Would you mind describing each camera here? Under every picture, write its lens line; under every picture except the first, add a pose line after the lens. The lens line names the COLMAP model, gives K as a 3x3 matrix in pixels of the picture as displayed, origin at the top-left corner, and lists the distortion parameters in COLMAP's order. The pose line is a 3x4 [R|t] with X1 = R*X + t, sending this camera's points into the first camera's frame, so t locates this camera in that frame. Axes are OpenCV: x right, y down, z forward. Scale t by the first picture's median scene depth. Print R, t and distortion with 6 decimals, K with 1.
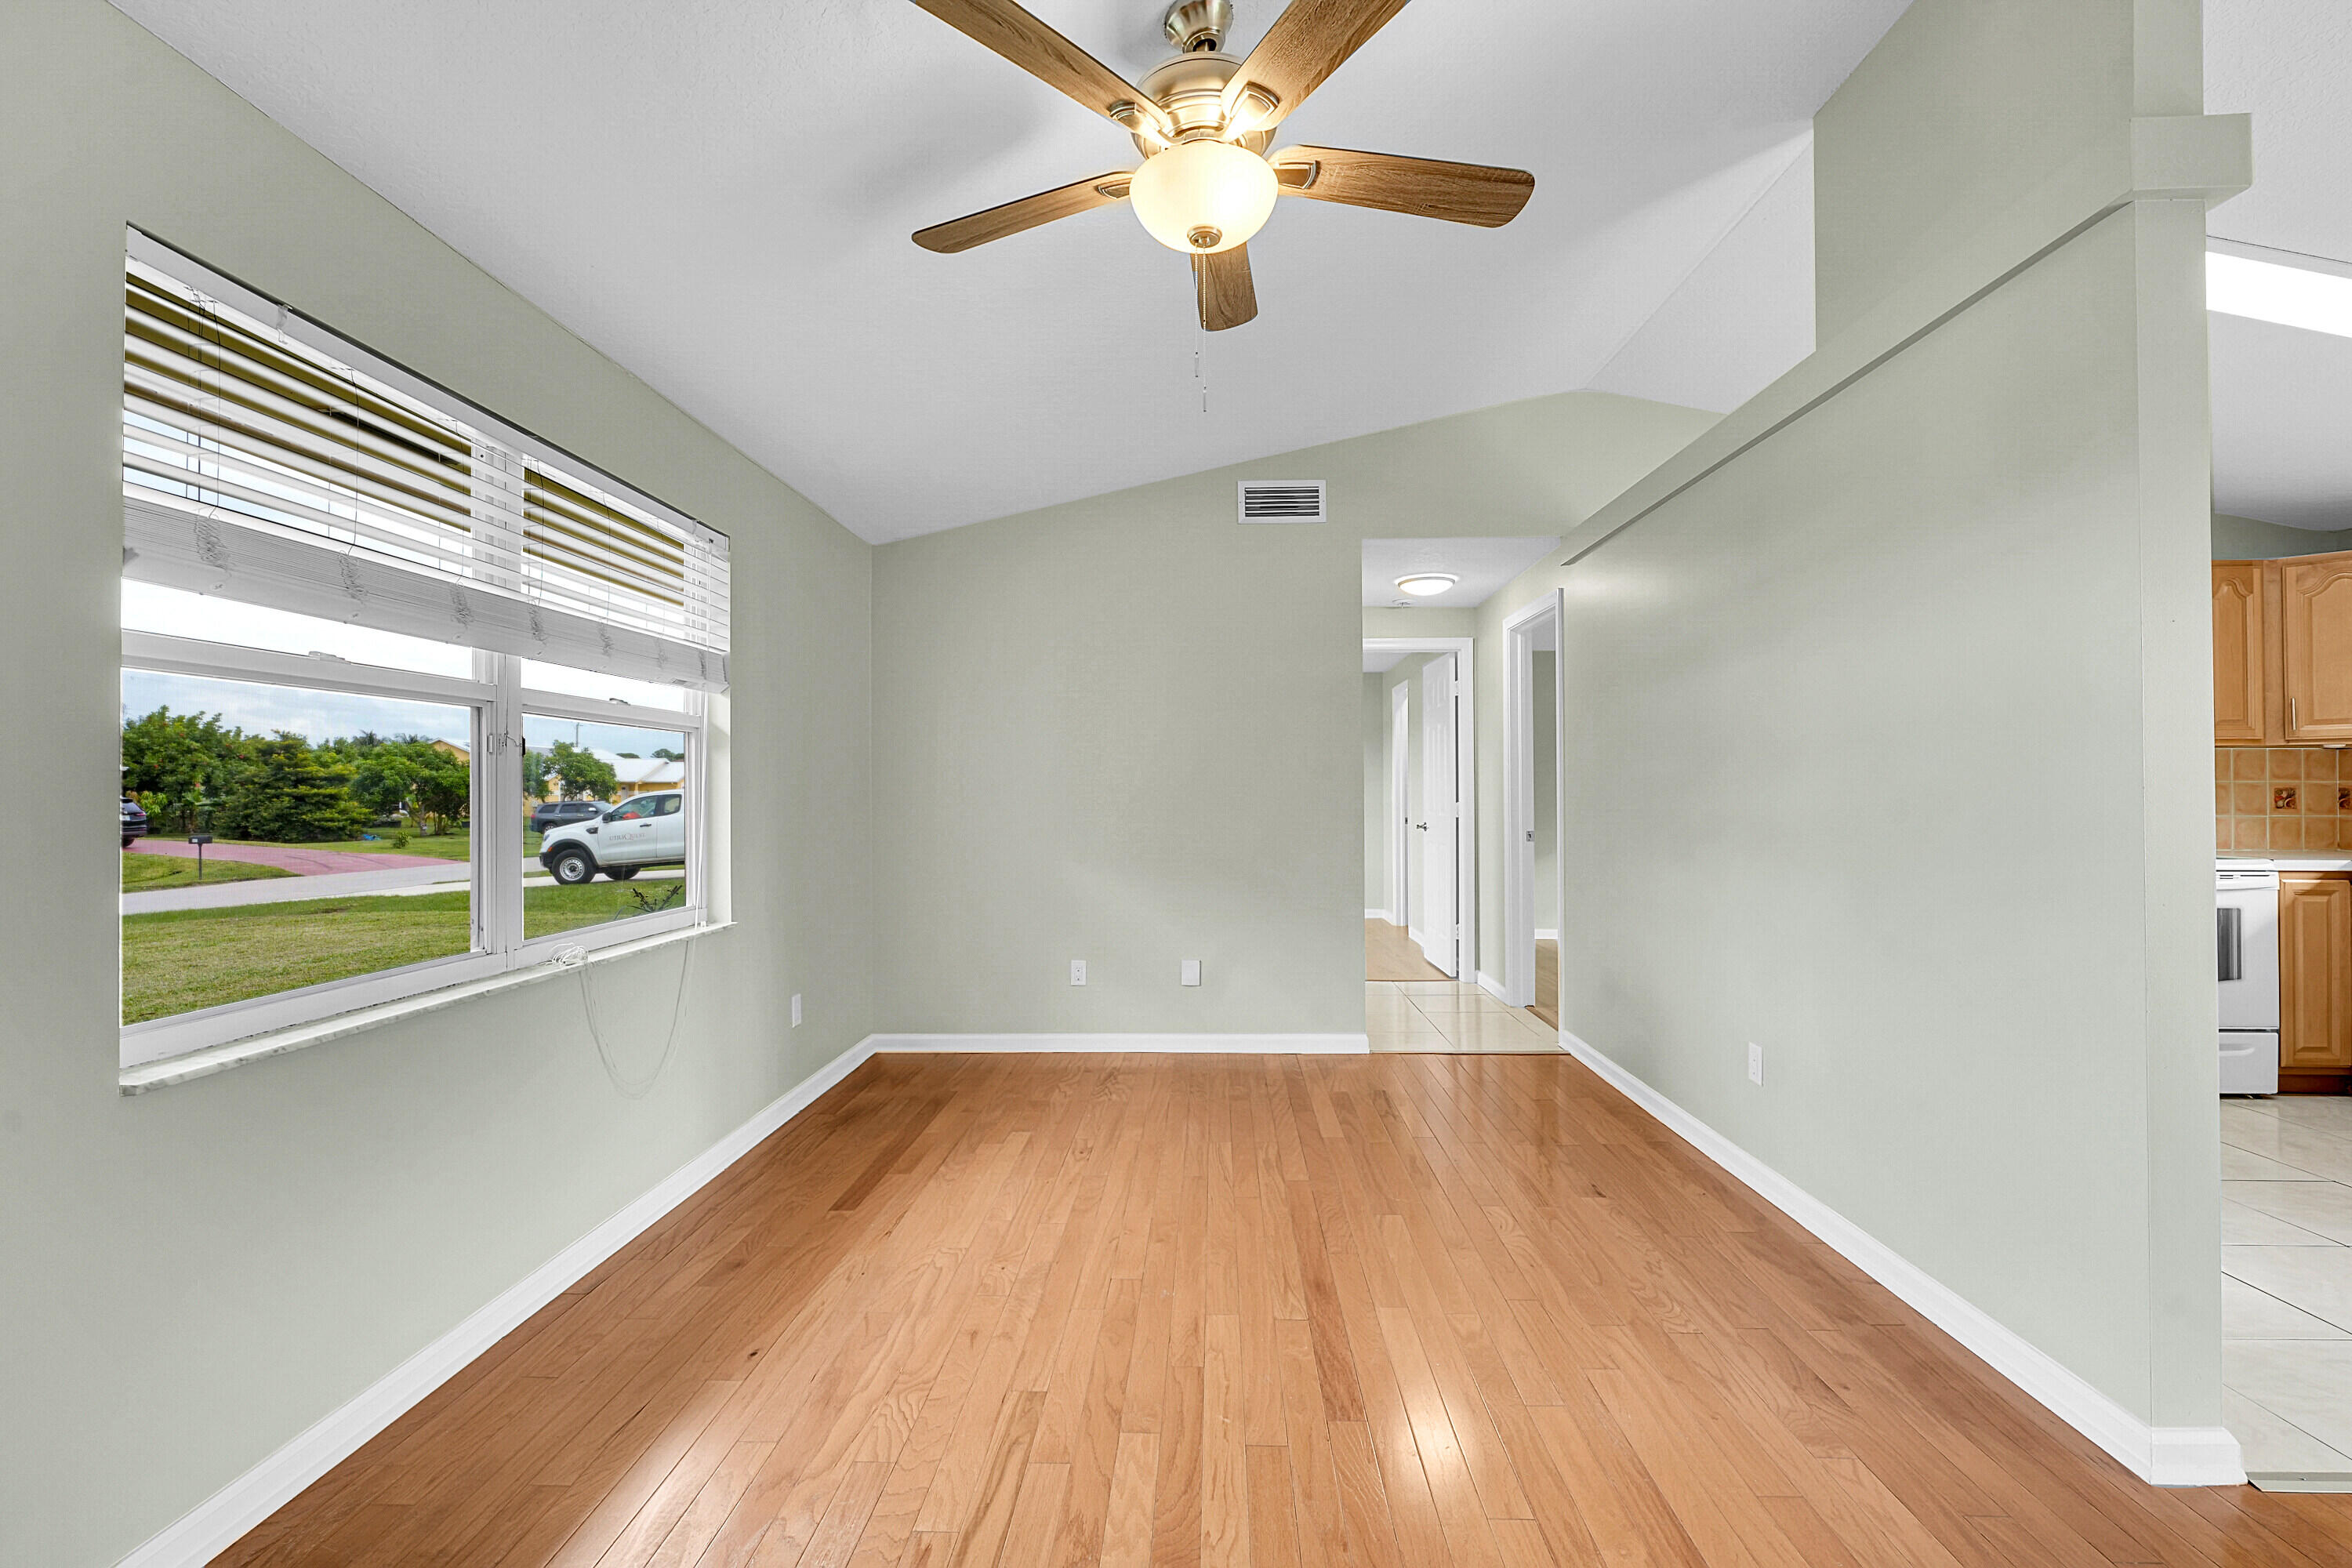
lens RADIAL K [[1018.9, 0, 1180.3], [0, 1018.9, 783.9], [0, 0, 1]] dist [-0.003115, -0.000046]
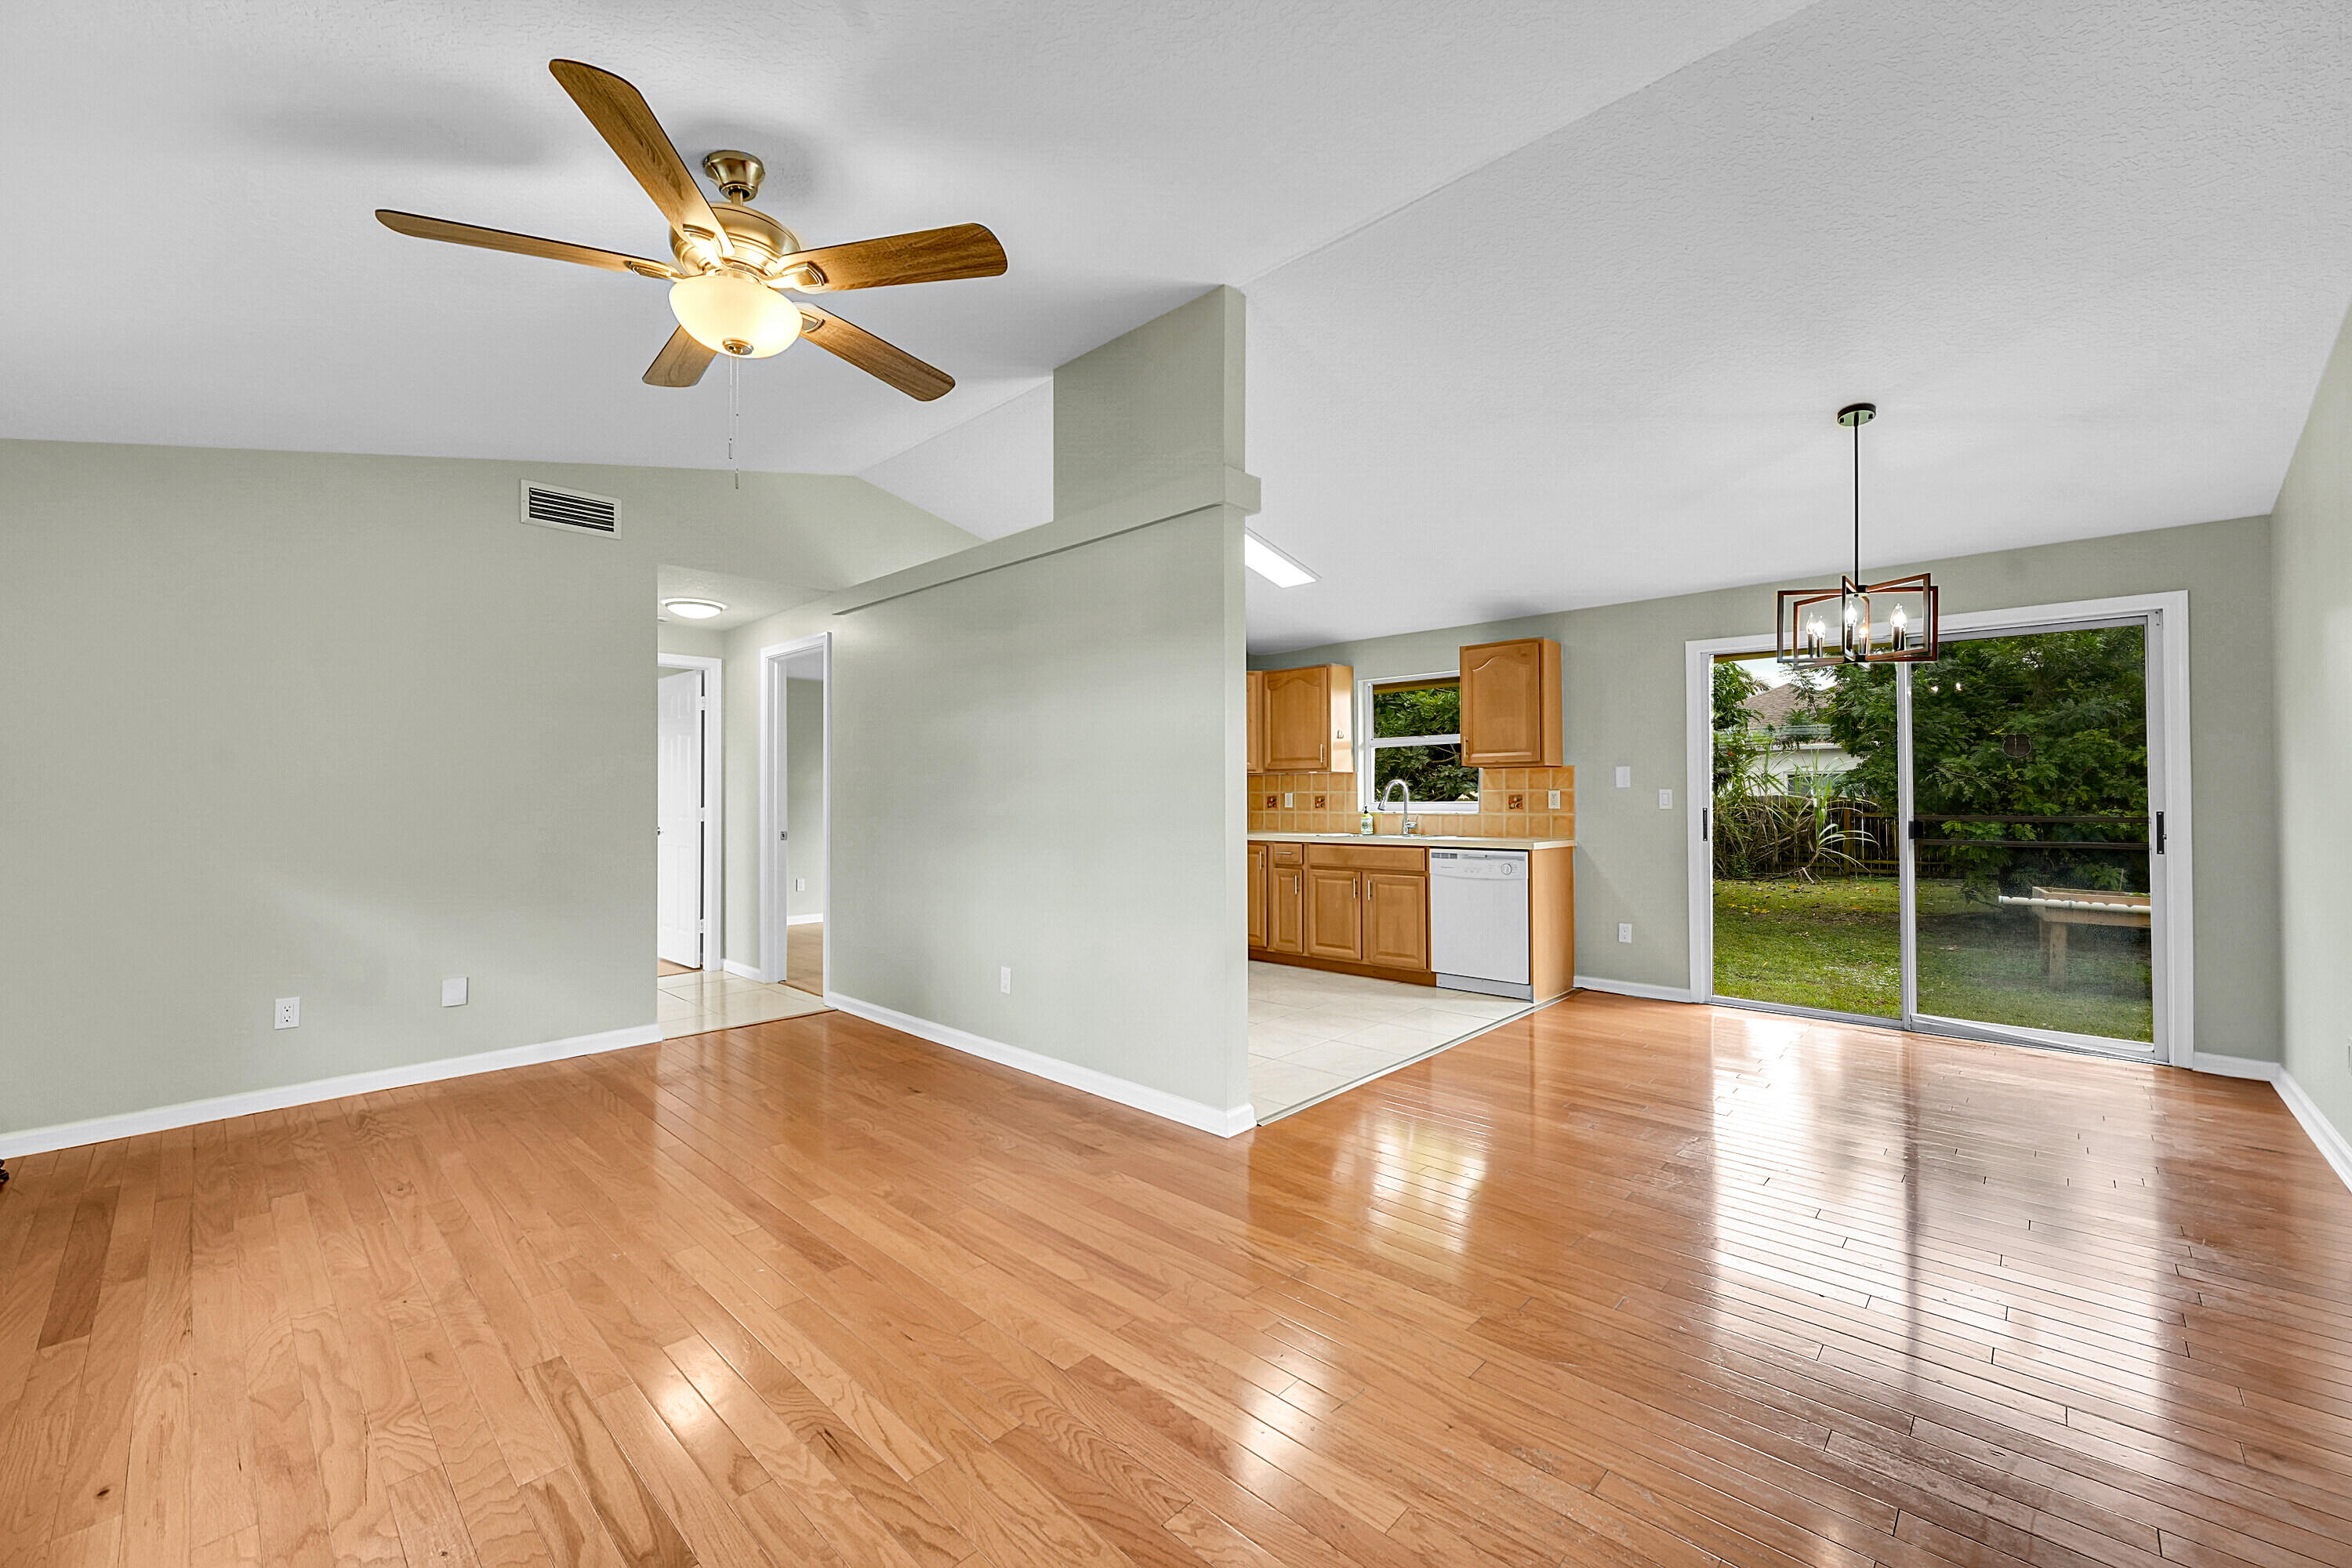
lens RADIAL K [[930.8, 0, 1179.5], [0, 930.8, 785.6], [0, 0, 1]] dist [-0.000885, 0.000127]
pose [[0.661080, 0.010376, 0.750244, -0.239273], [-0.006161, 0.999946, -0.008401, -0.000243], [-0.750290, 0.000932, 0.661108, -0.075342]]
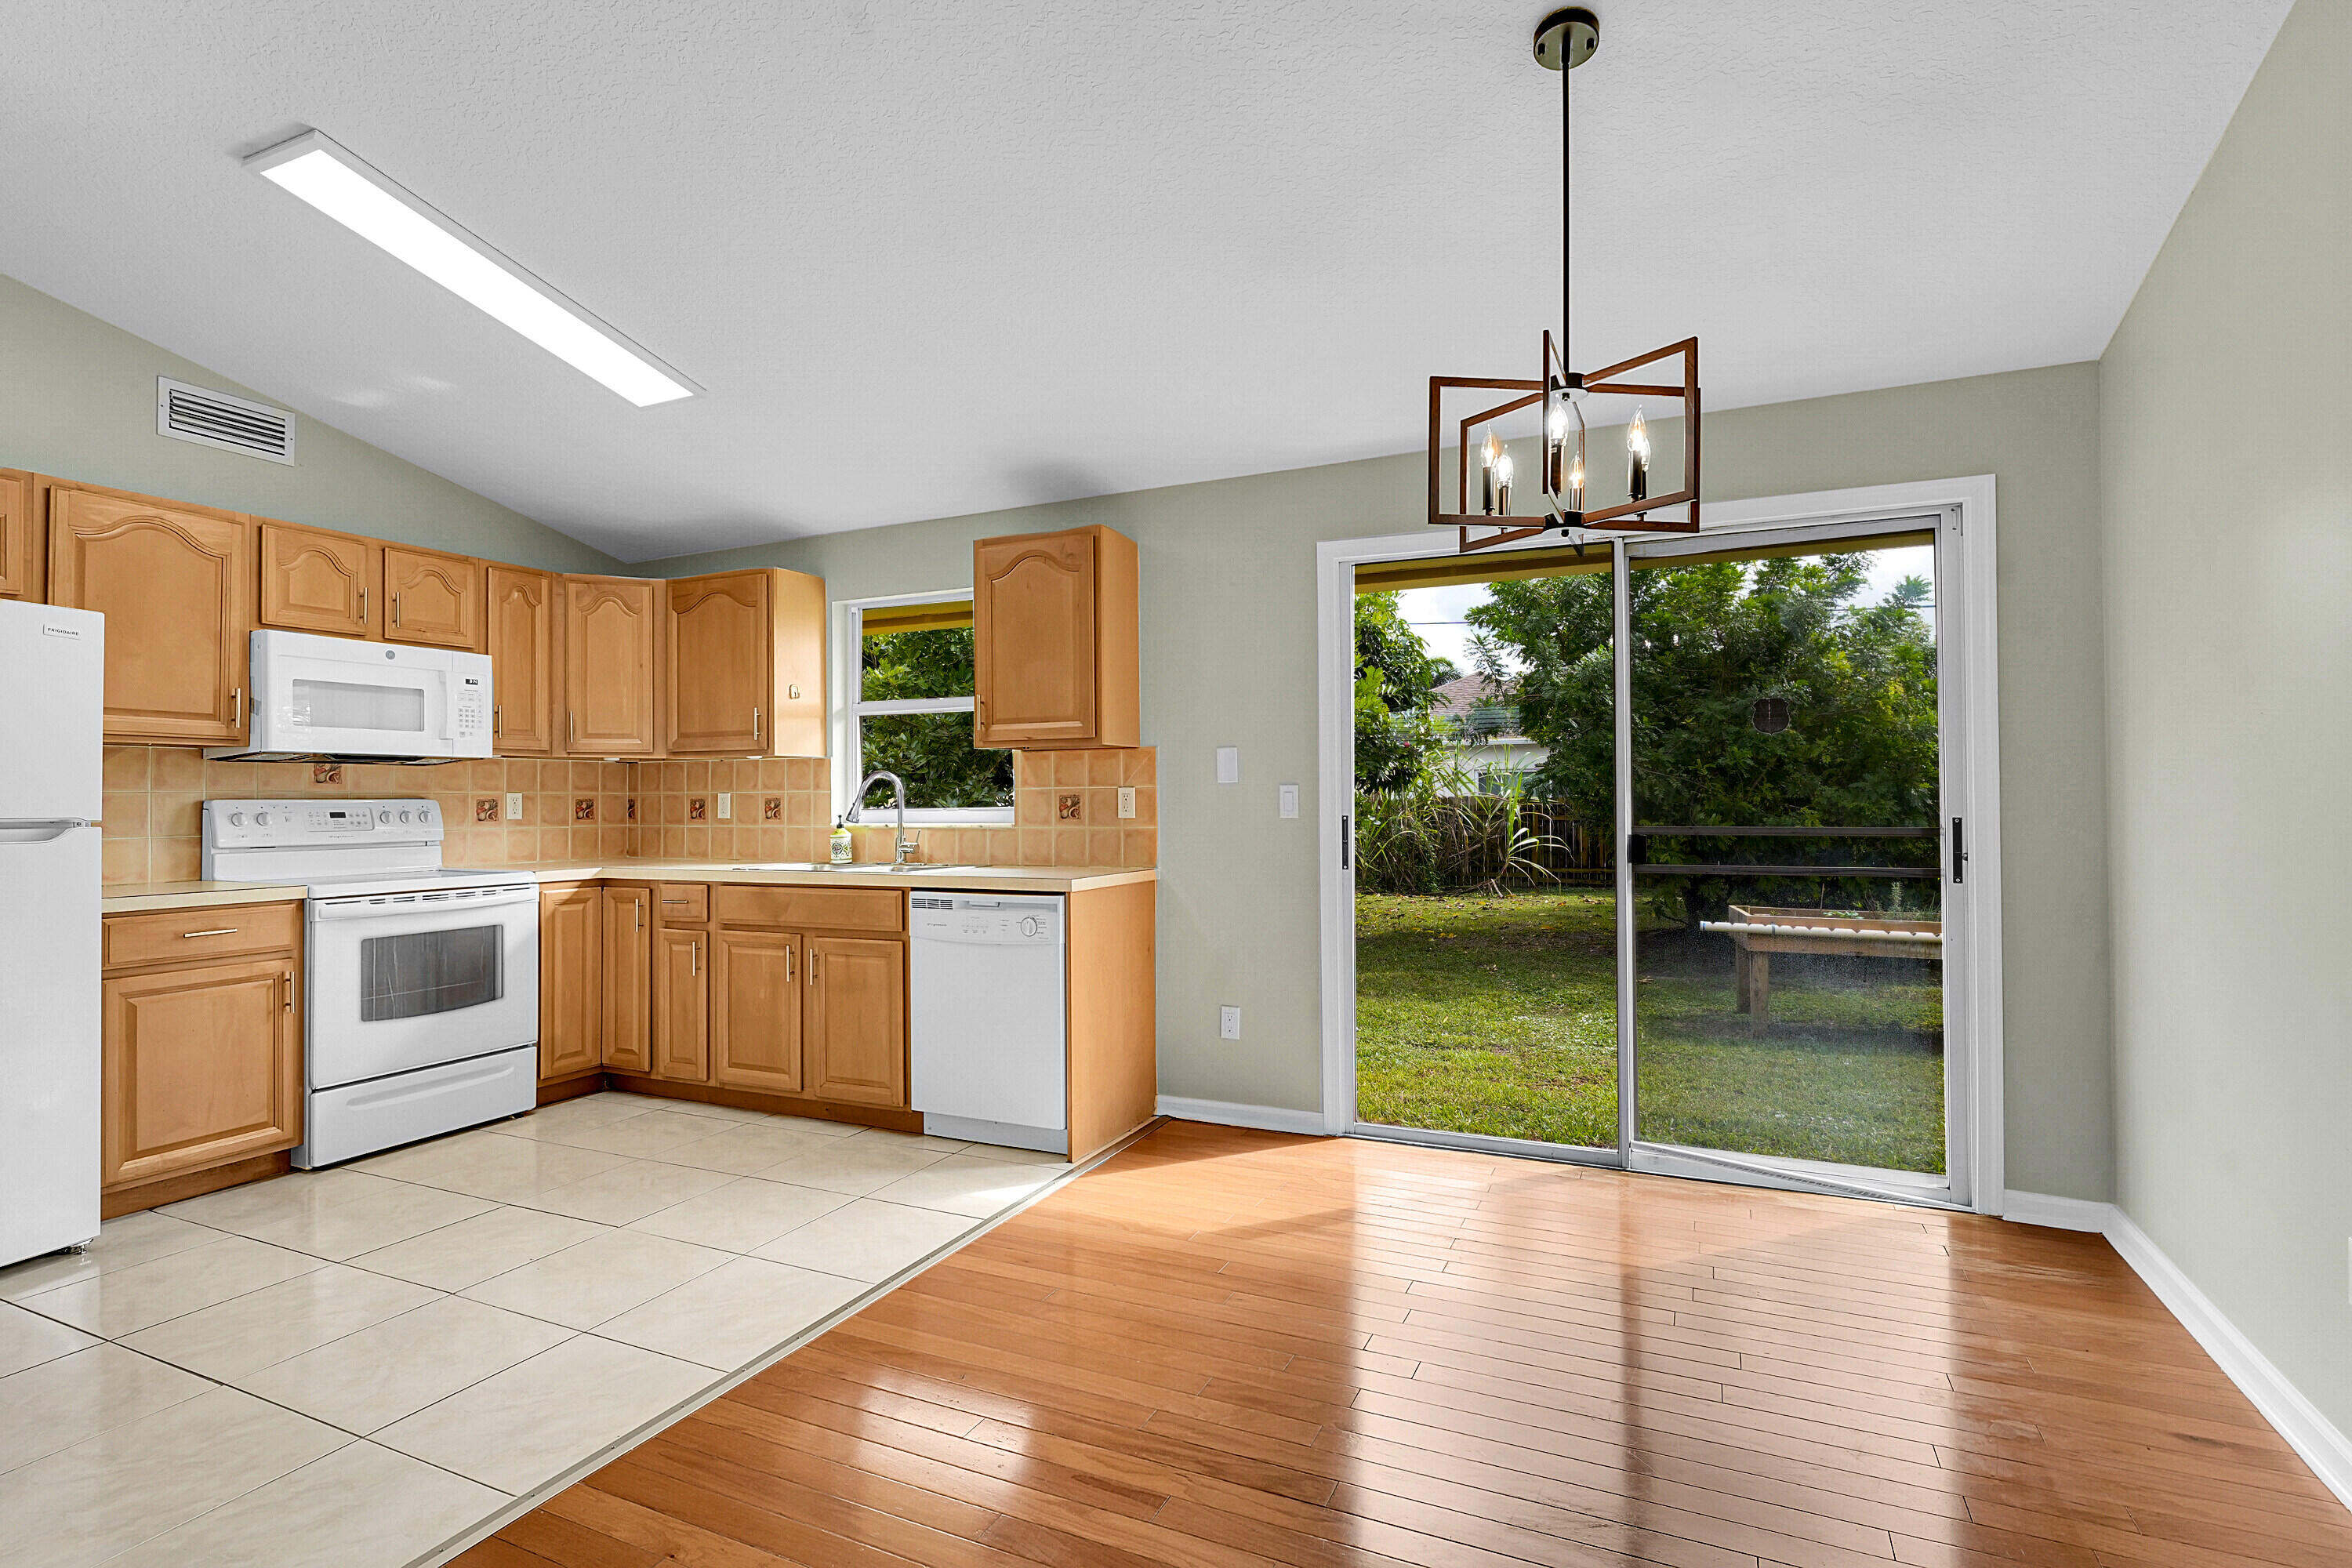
lens RADIAL K [[1148.3, 0, 1176.0], [0, 1148.3, 784.0], [0, 0, 1]] dist [0.000182, 0.000188]
pose [[0.391202, 0.012025, 0.920226, 0.288874], [-0.002974, 0.999926, -0.011803, 0.000582], [-0.920300, 0.001880, 0.391208, -0.014263]]
